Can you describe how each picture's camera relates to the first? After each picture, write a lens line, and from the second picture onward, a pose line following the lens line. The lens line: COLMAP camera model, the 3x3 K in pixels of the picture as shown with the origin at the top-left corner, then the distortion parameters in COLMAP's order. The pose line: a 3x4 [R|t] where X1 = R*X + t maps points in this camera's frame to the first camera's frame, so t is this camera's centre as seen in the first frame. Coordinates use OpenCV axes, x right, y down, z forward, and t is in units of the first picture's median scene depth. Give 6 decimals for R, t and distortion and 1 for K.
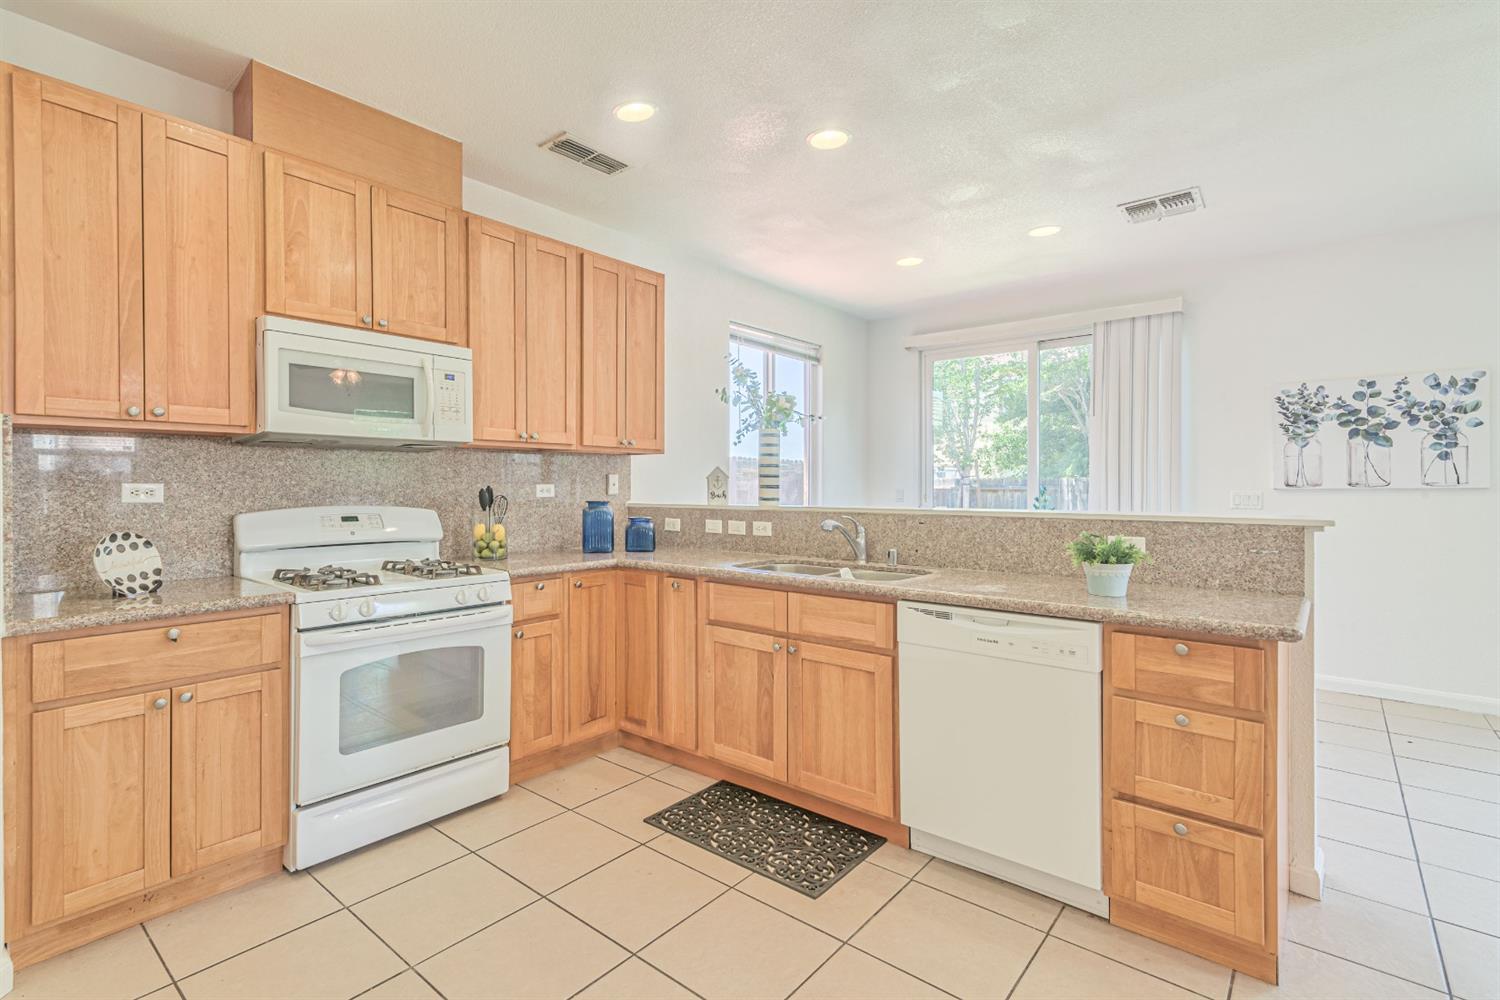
lens RADIAL K [[693.0, 0, 721.7], [0, 693.0, 487.1], [0, 0, 1]] dist [0.012657, -0.000312]
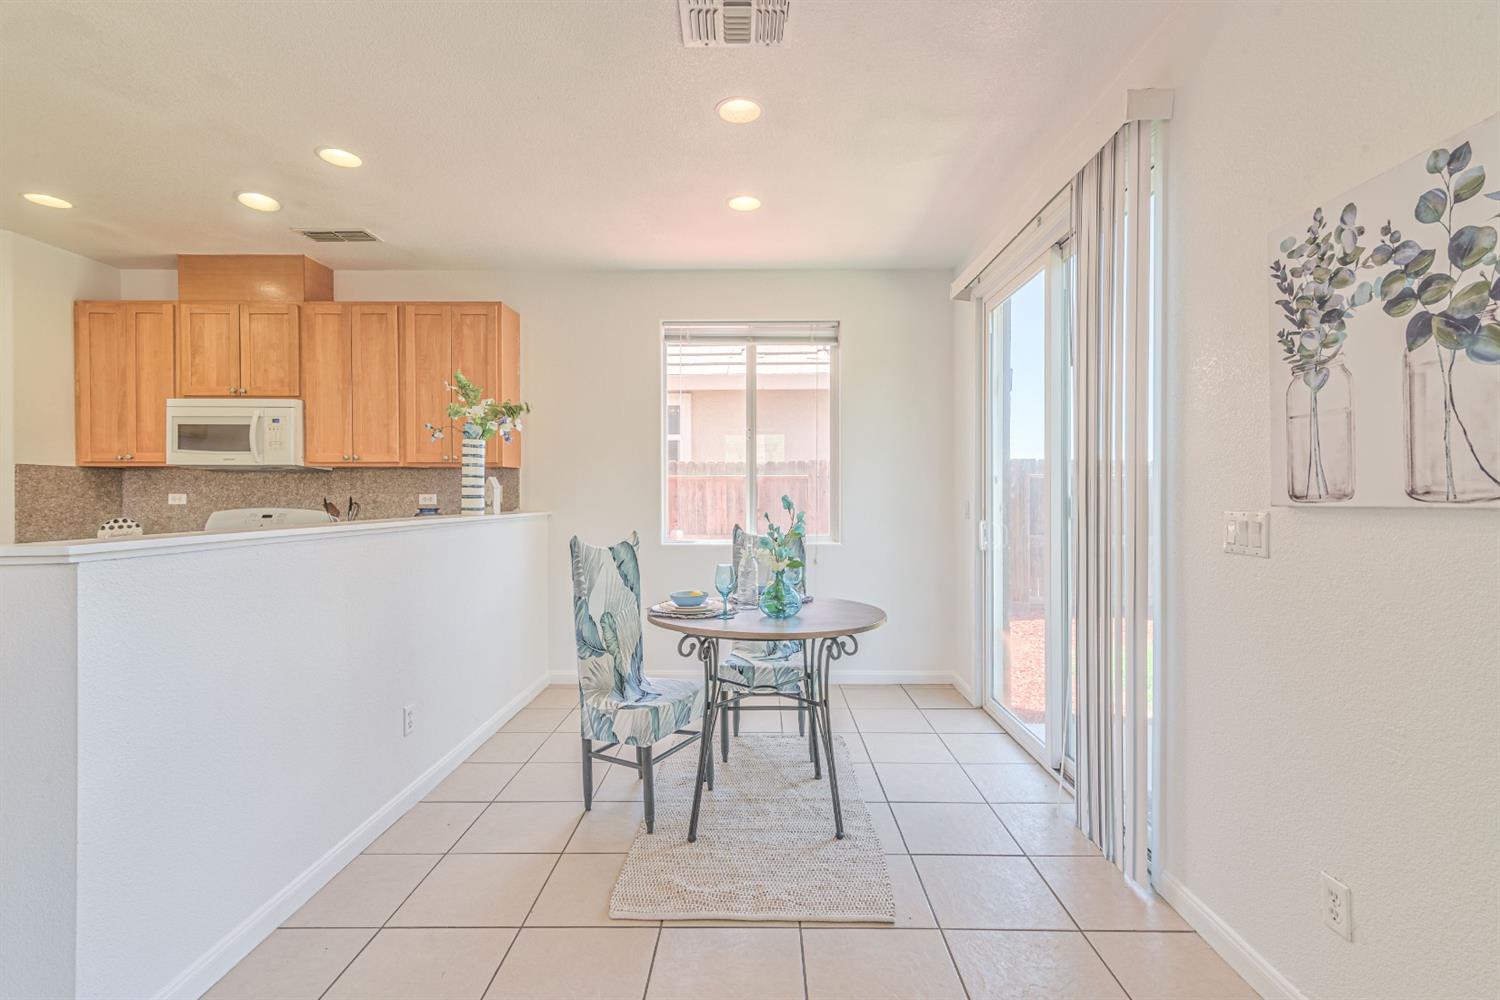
lens RADIAL K [[681.2, 0, 773.1], [0, 681.2, 499.1], [0, 0, 1]] dist [0.008373, -0.000474]
pose [[0.655858, 0.004868, -0.754869, 1.288758], [-0.001897, 0.999987, 0.004800, -0.003020], [0.754882, -0.001716, 0.655858, 0.791151]]
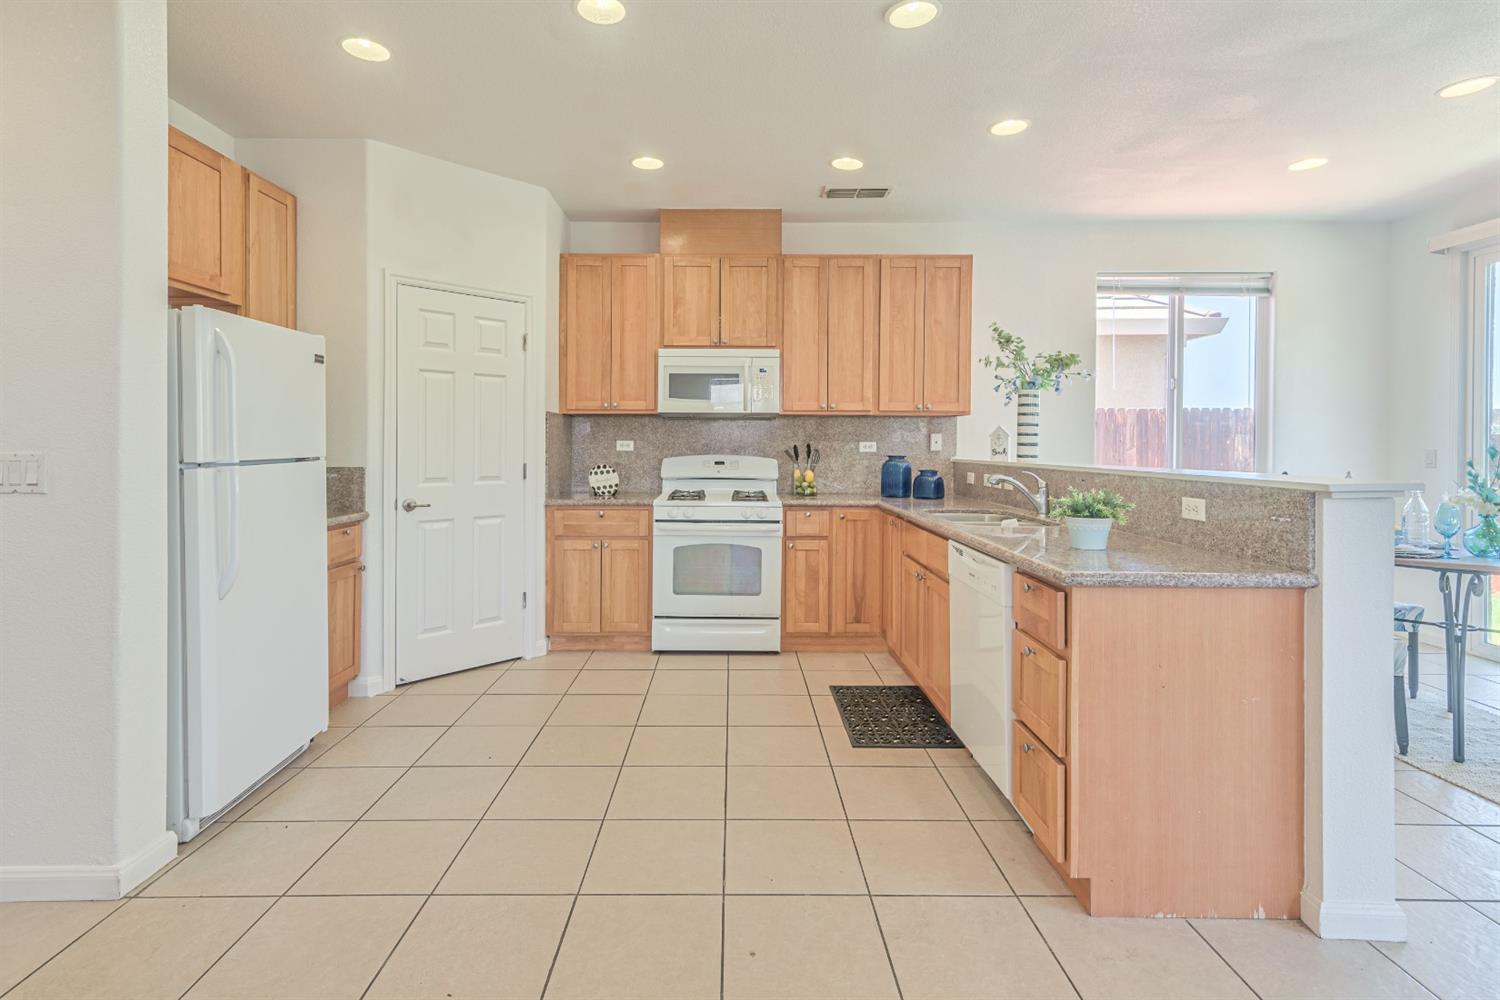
lens RADIAL K [[740.4, 0, 742.4], [0, 740.4, 439.0], [0, 0, 1]] dist [0.013720, -0.000293]
pose [[0.654592, -0.002084, -0.755979, 0.741047], [-0.005982, 0.999951, -0.007936, 0.003121], [0.755959, 0.009716, 0.654547, -0.077681]]
